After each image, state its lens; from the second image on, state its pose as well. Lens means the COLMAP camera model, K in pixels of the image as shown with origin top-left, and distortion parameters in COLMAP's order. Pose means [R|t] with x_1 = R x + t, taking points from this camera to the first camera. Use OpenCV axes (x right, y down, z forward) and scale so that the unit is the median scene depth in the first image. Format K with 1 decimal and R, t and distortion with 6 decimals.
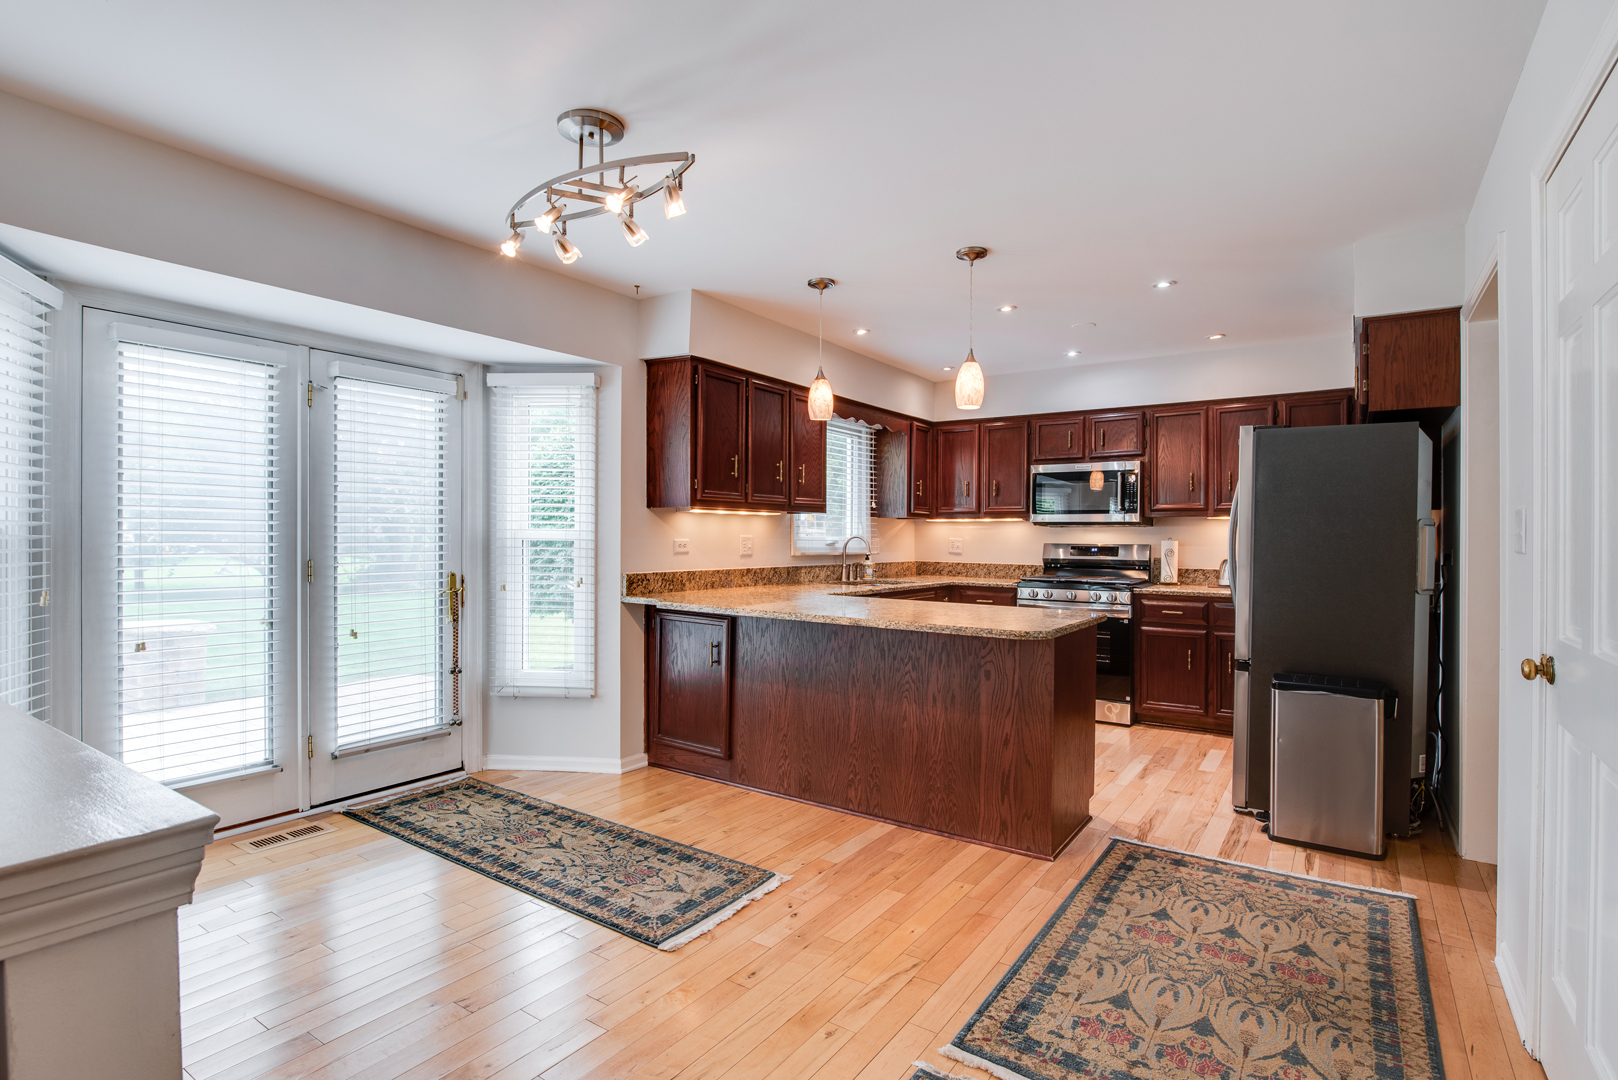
lens RADIAL K [[796.1, 0, 811.3], [0, 796.1, 542.6], [0, 0, 1]] dist [-0.006252, -0.000323]
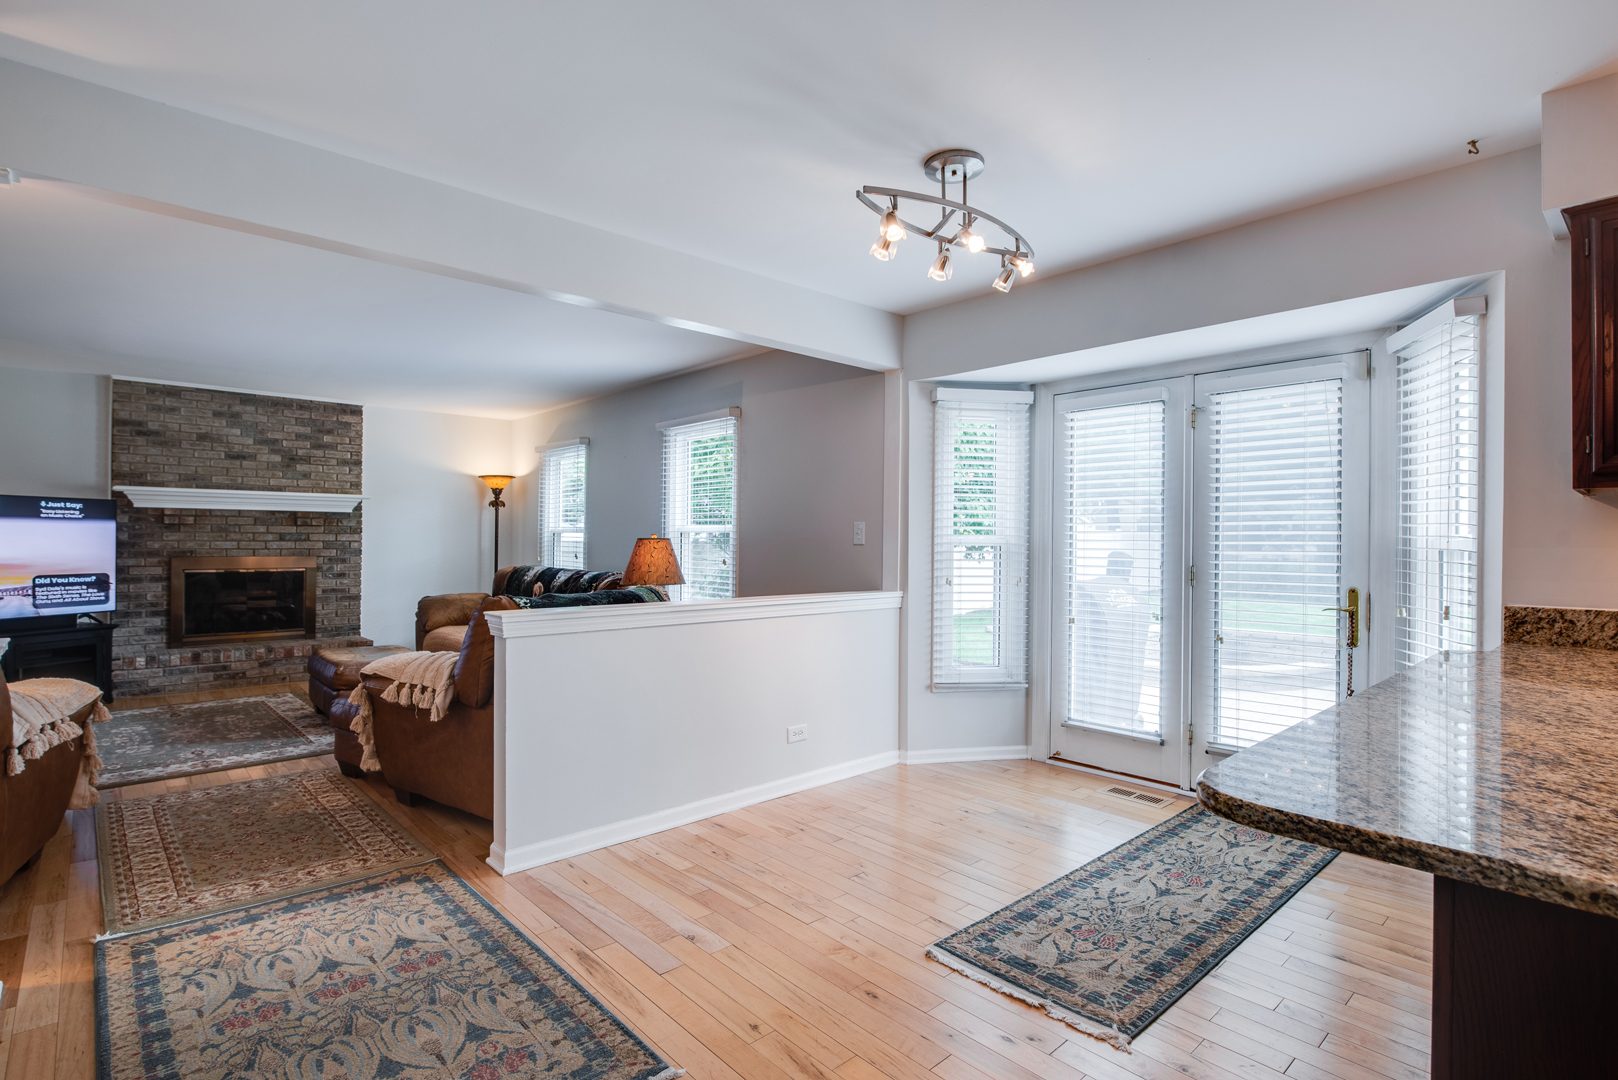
lens RADIAL K [[796.1, 0, 812.8], [0, 796.1, 540.3], [0, 0, 1]] dist [-0.006252, -0.000323]
pose [[-0.235442, -0.009298, -0.971844, 0.618621], [-0.010720, 0.999918, -0.006969, 0.000127], [0.971829, 0.008777, -0.235522, 0.806451]]
